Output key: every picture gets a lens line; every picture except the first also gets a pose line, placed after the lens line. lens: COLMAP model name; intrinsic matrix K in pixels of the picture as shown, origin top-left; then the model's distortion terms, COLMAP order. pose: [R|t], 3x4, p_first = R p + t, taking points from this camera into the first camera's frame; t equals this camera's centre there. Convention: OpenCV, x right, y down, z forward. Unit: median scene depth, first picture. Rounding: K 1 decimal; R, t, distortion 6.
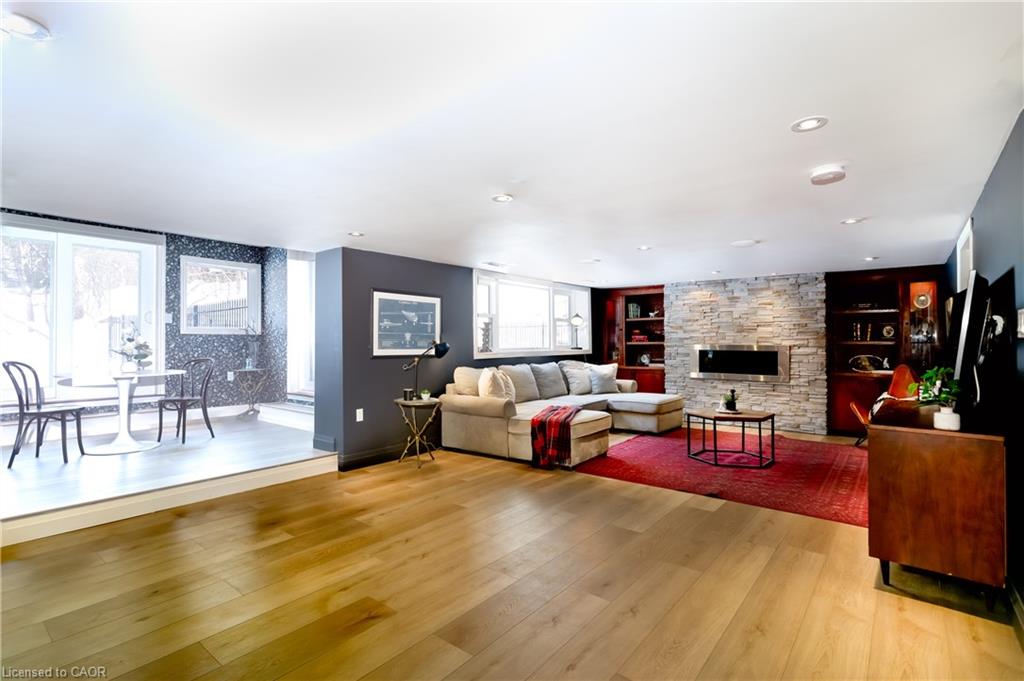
lens RADIAL K [[494.0, 0, 509.3], [0, 494.0, 338.2], [0, 0, 1]] dist [-0.001584, -0.000825]
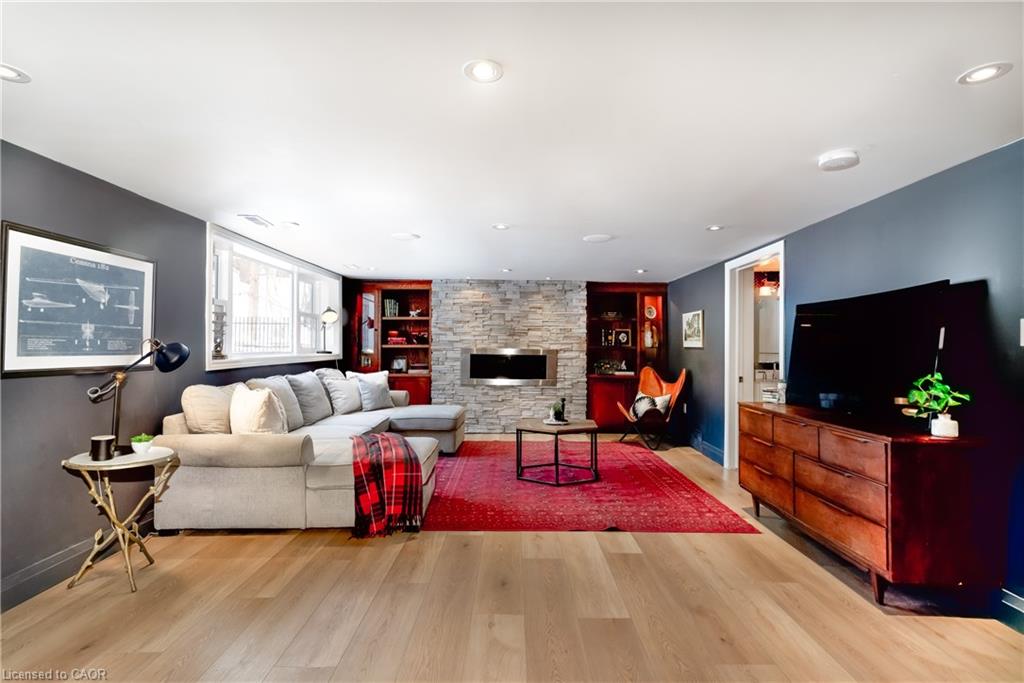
lens RADIAL K [[494.0, 0, 514.0], [0, 494.0, 340.0], [0, 0, 1]] dist [-0.001584, -0.000825]
pose [[0.779290, 0.014760, 0.626490, -0.174430], [-0.013631, 0.999885, -0.006603, 0.003265], [-0.626515, -0.003394, 0.779402, 0.318354]]
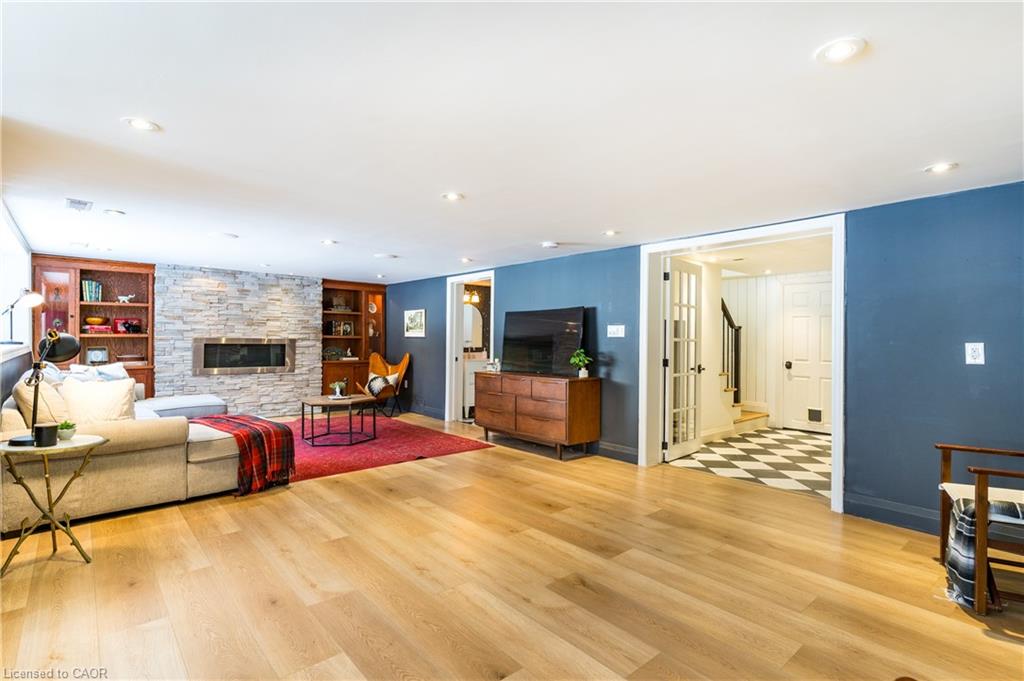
lens RADIAL K [[494.0, 0, 518.8], [0, 494.0, 334.5], [0, 0, 1]] dist [-0.001584, -0.000825]
pose [[0.164977, 0.009059, 0.986256, -0.561686], [-0.016689, 0.999840, -0.006392, 0.004430], [-0.986156, -0.015406, 0.165102, 0.384552]]
